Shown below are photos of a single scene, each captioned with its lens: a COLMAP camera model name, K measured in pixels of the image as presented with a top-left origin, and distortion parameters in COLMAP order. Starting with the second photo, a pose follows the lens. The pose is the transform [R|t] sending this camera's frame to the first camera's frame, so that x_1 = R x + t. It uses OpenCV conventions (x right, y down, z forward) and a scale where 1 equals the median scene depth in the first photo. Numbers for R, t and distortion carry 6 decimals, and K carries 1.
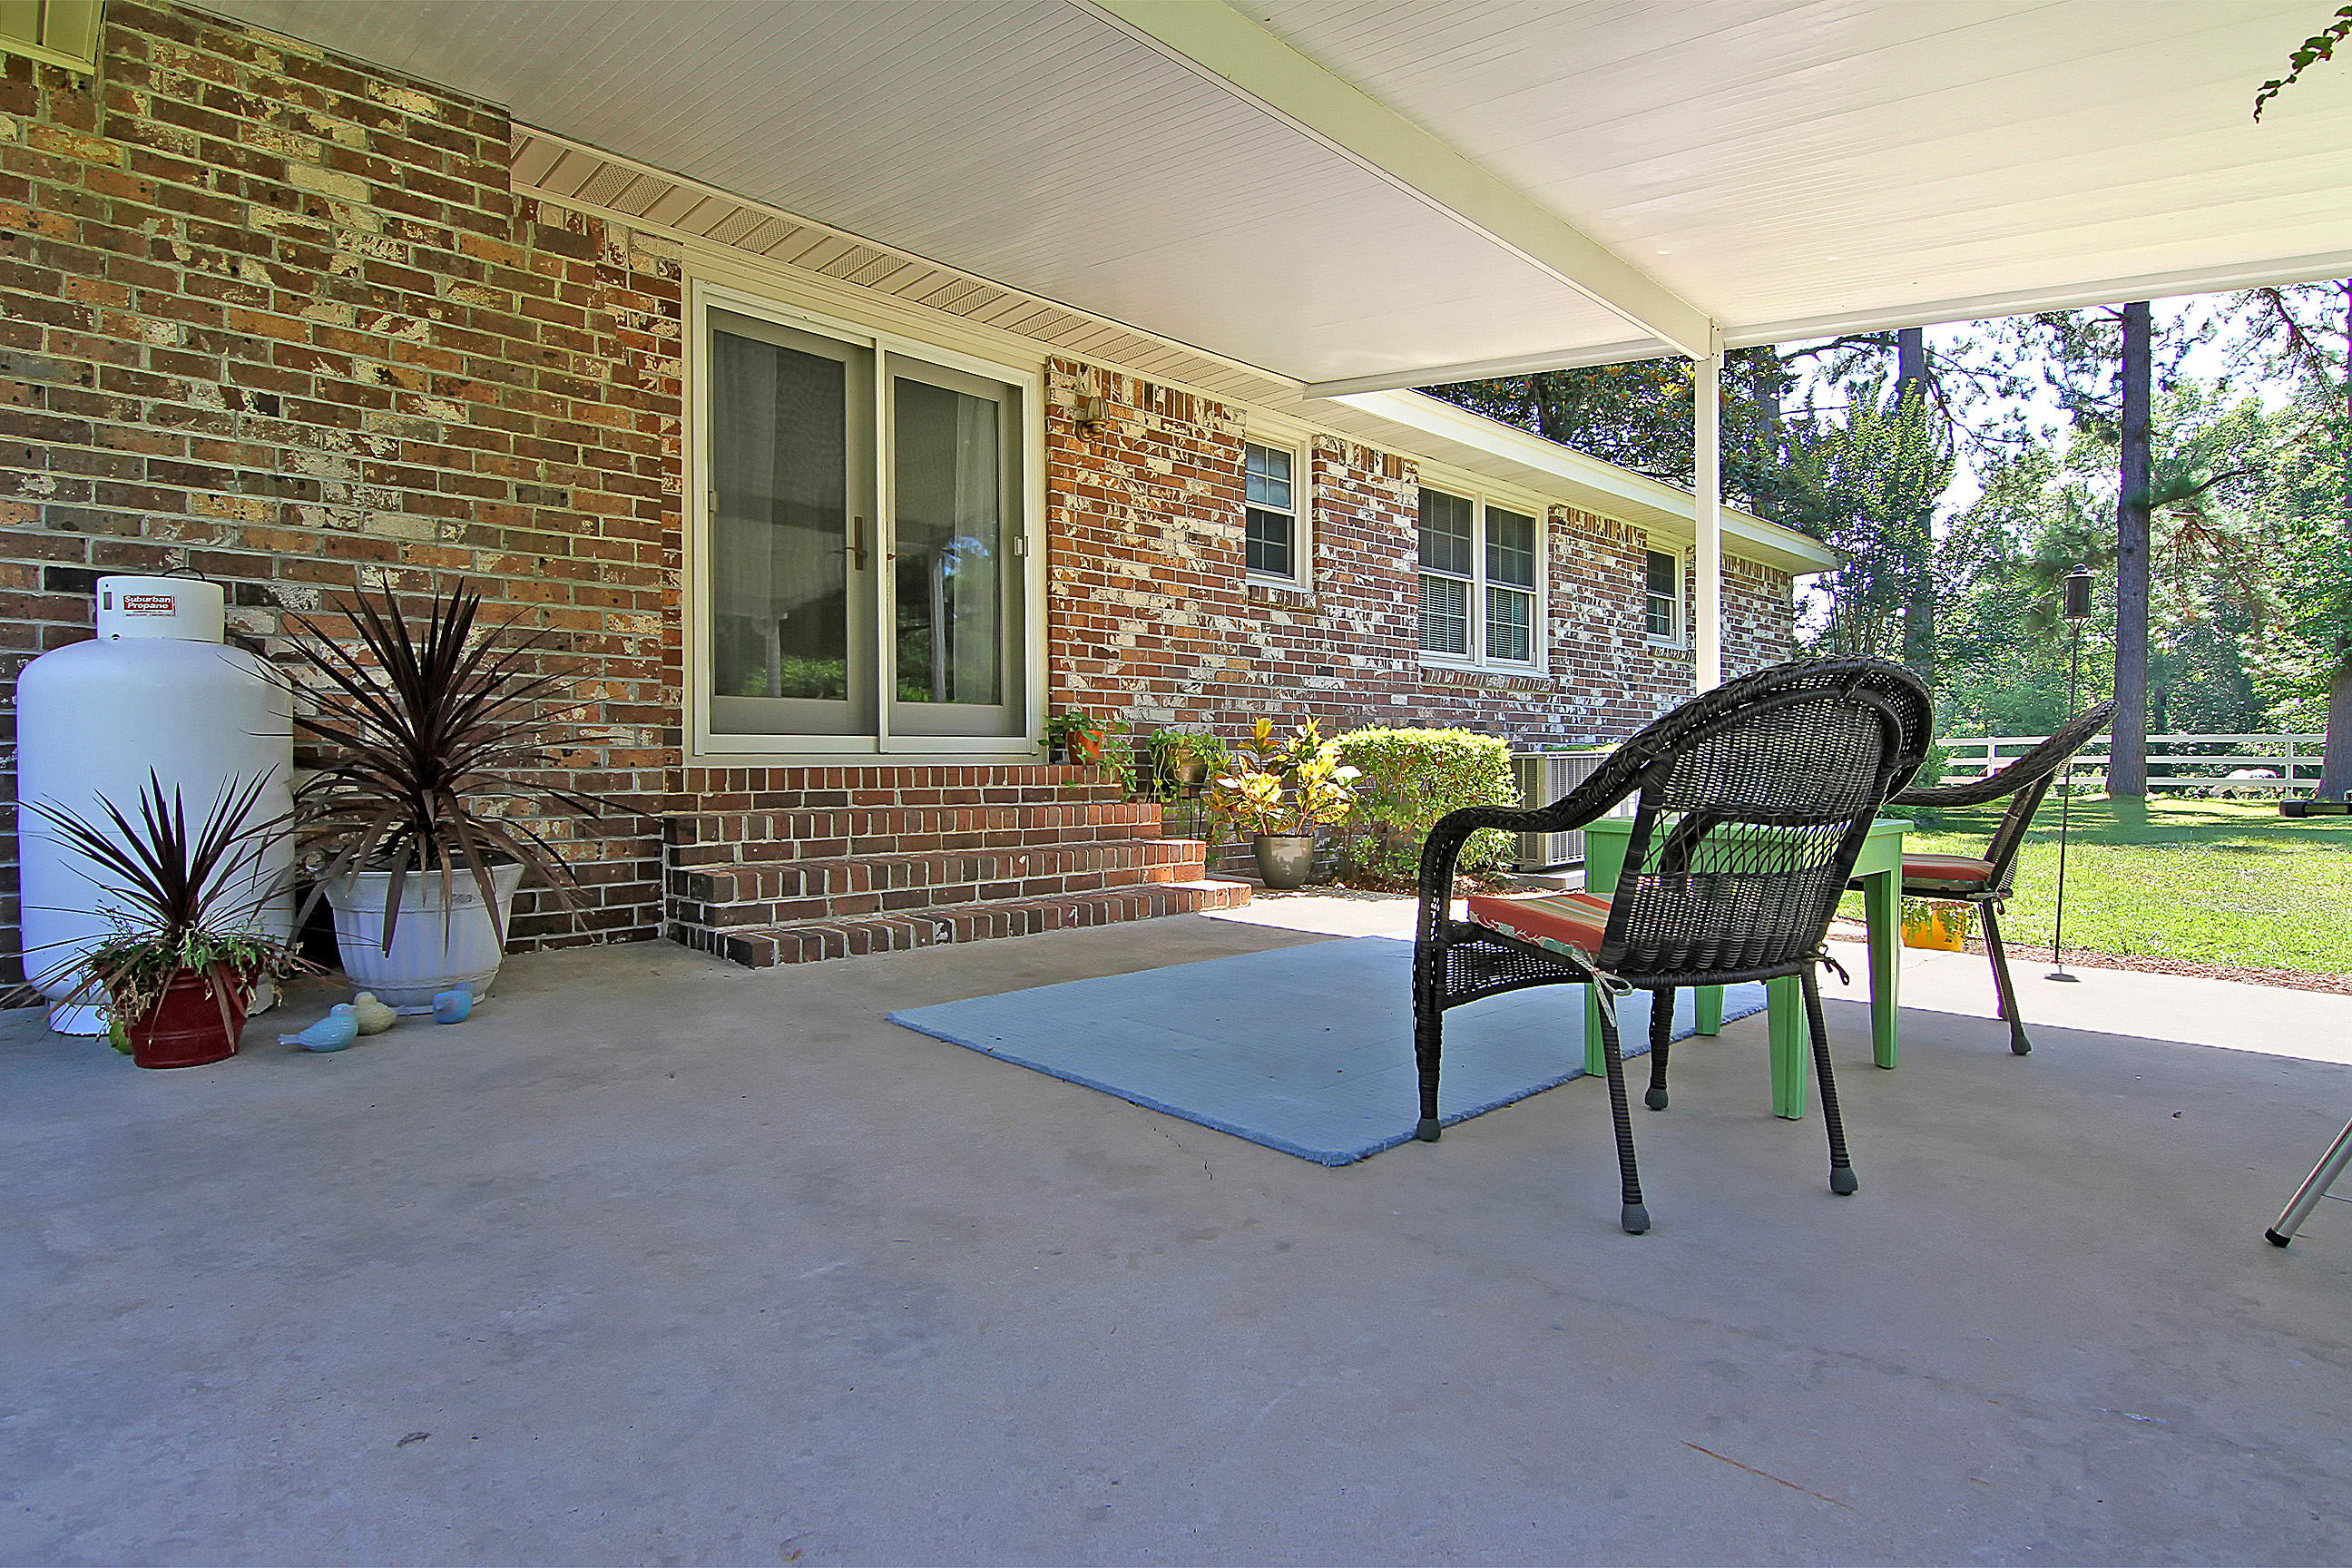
lens RADIAL K [[1220.8, 0, 1185.5], [0, 1220.8, 771.2], [0, 0, 1]] dist [-0.018123, -0.001907]
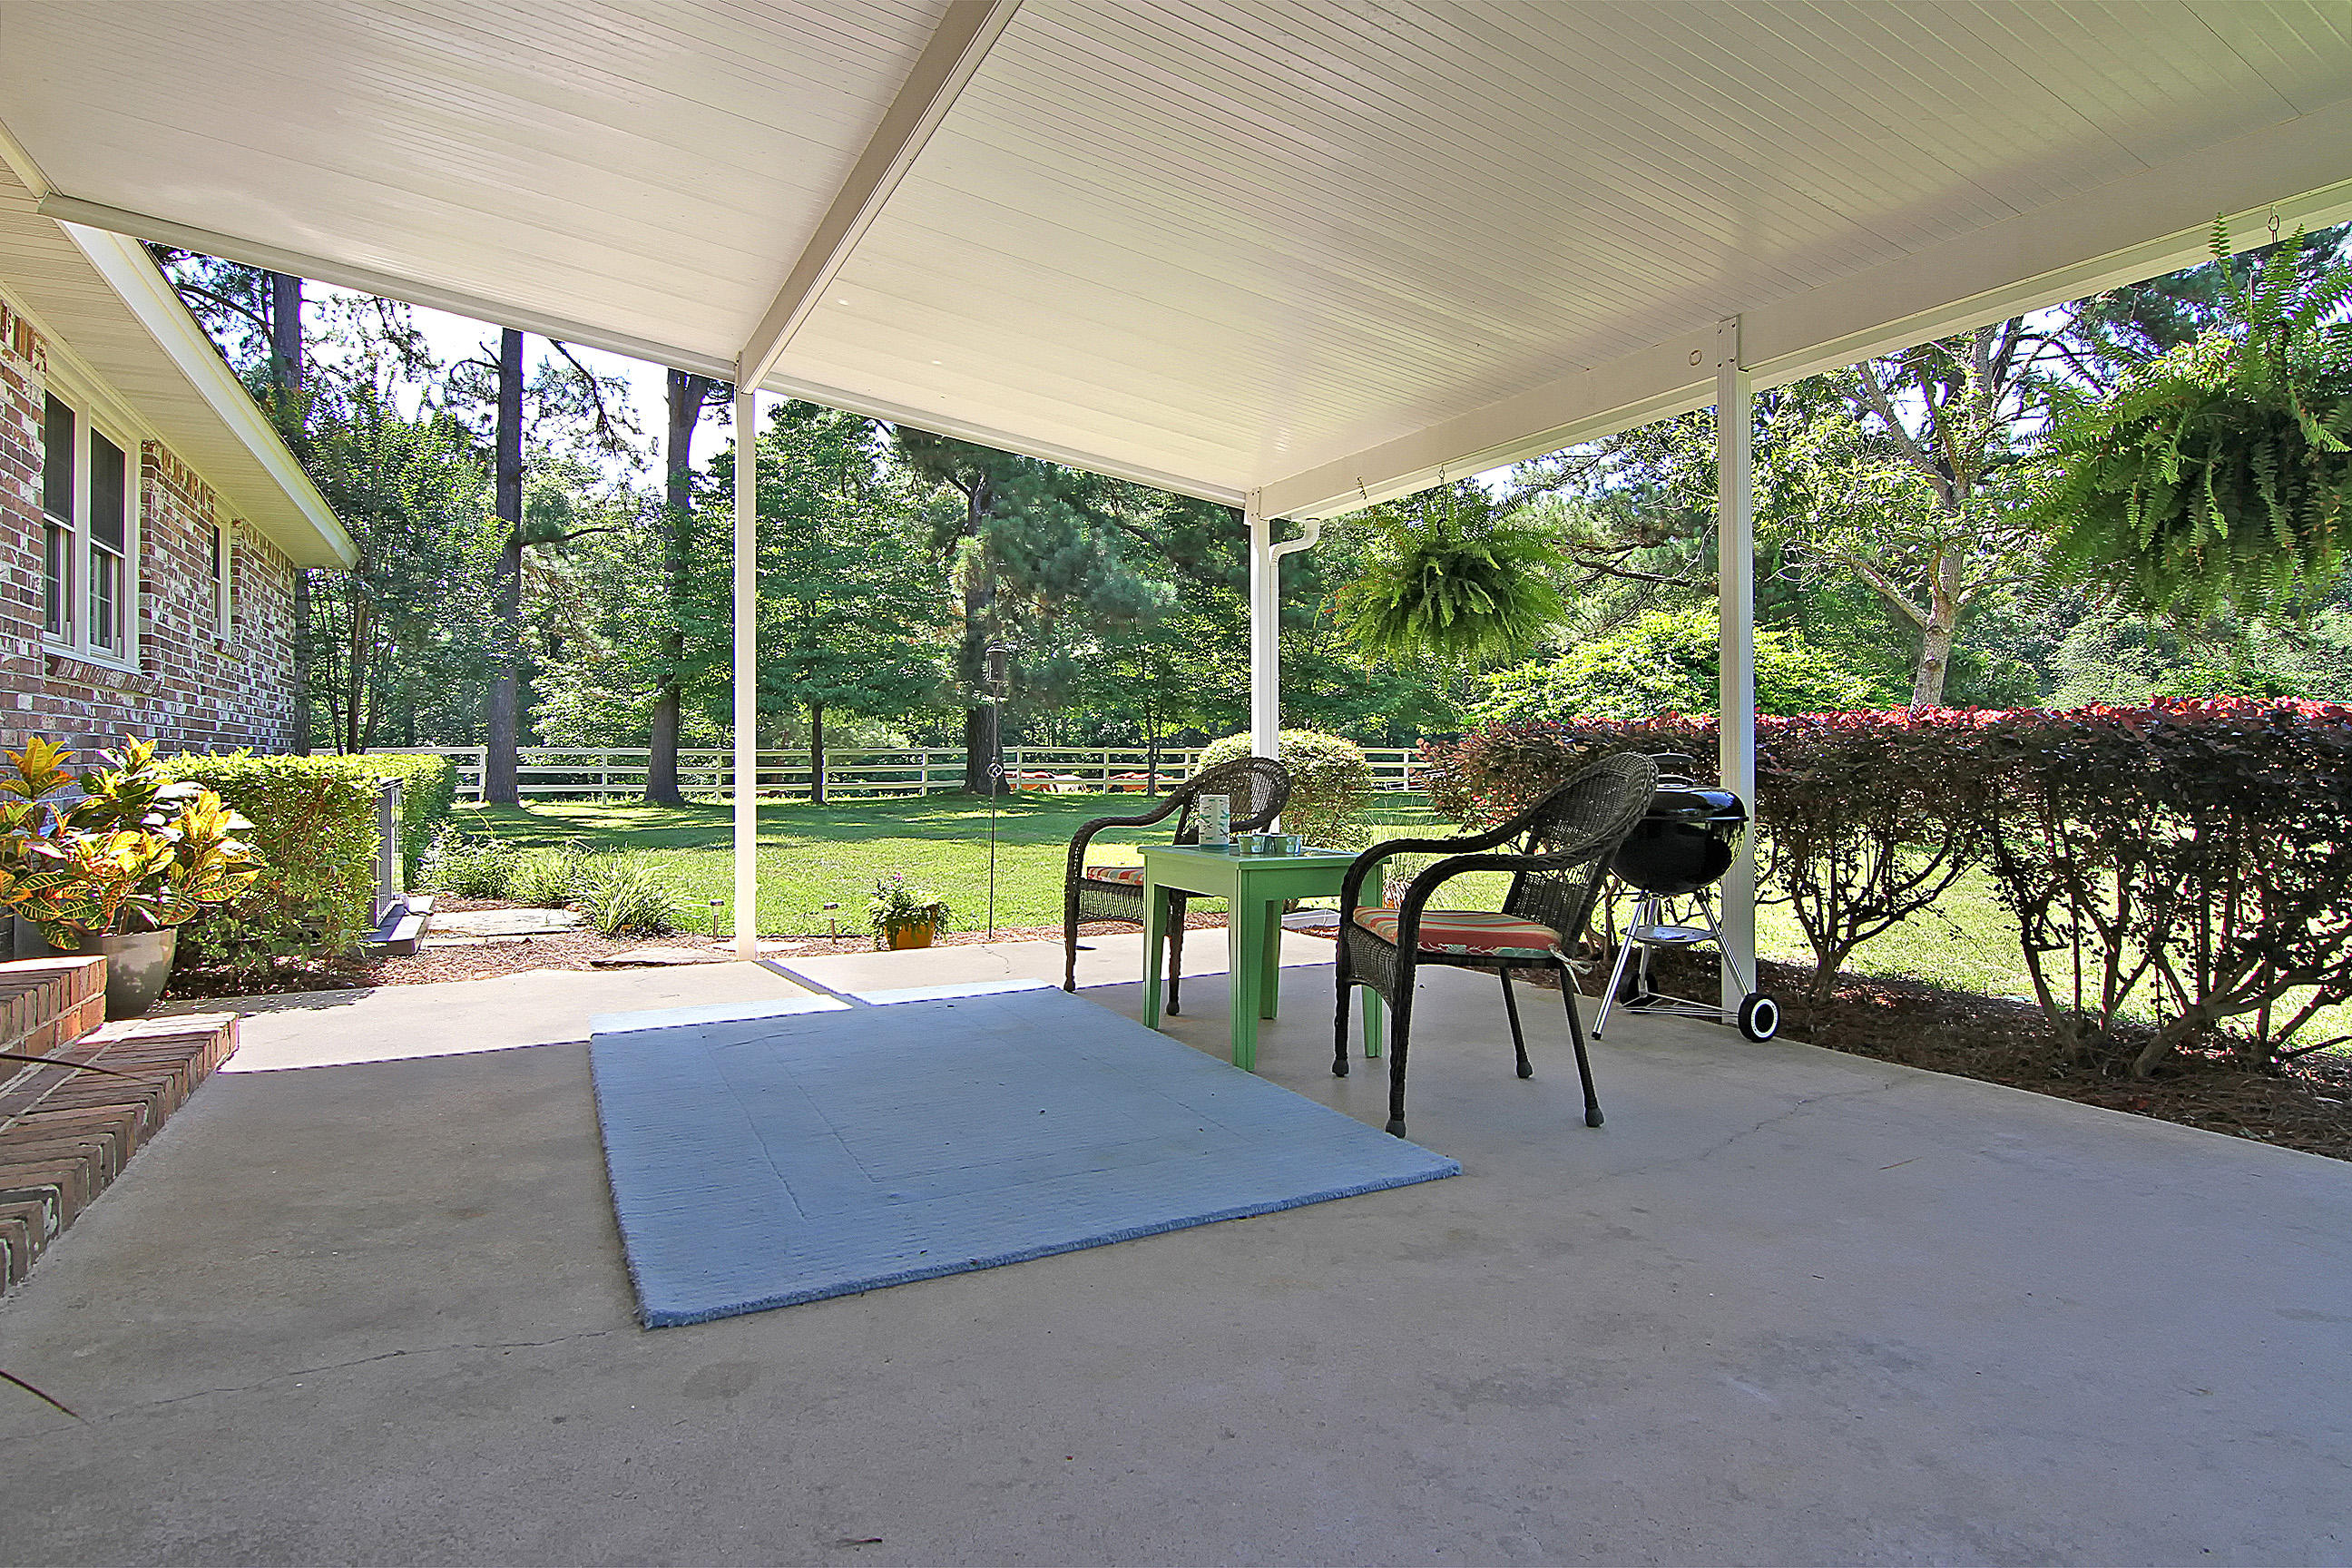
lens RADIAL K [[1220.8, 0, 1186.4], [0, 1220.8, 780.5], [0, 0, 1]] dist [-0.018123, -0.001907]
pose [[0.261999, -0.016594, 0.964926, -0.277508], [0.011670, 0.999834, 0.014025, -0.018926], [-0.964998, 0.007586, 0.262149, 0.244446]]
